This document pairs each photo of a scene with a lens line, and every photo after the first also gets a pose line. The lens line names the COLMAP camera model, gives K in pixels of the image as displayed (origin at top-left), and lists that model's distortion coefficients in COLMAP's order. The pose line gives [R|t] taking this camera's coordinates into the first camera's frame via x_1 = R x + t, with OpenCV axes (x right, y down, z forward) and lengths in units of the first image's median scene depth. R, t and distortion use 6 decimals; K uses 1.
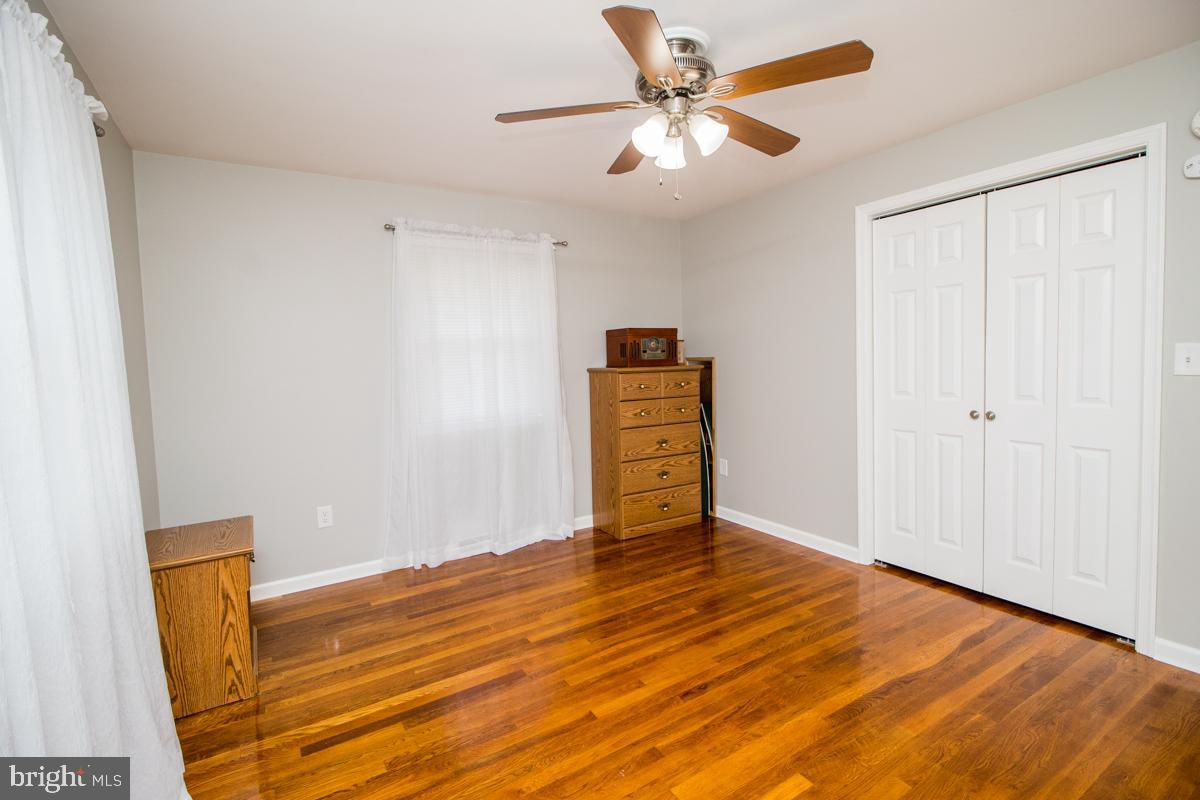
lens RADIAL K [[547.3, 0, 603.6], [0, 547.3, 383.5], [0, 0, 1]] dist [0.010102, -0.012869]
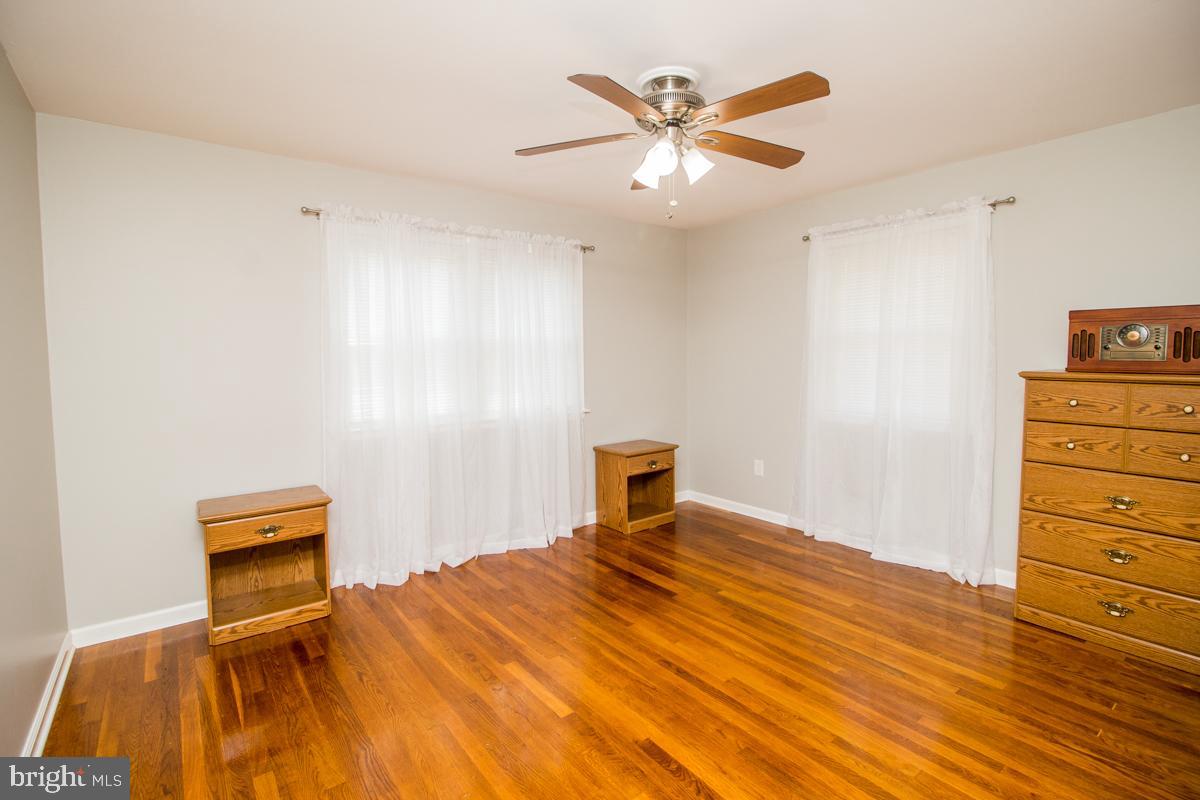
lens RADIAL K [[547.3, 0, 603.6], [0, 547.3, 383.5], [0, 0, 1]] dist [0.010102, -0.012869]
pose [[0.114863, 0.082349, -0.989962, 0.742144], [-0.042776, 0.996044, 0.077891, -0.050486], [0.992460, 0.033400, 0.117931, 0.447447]]
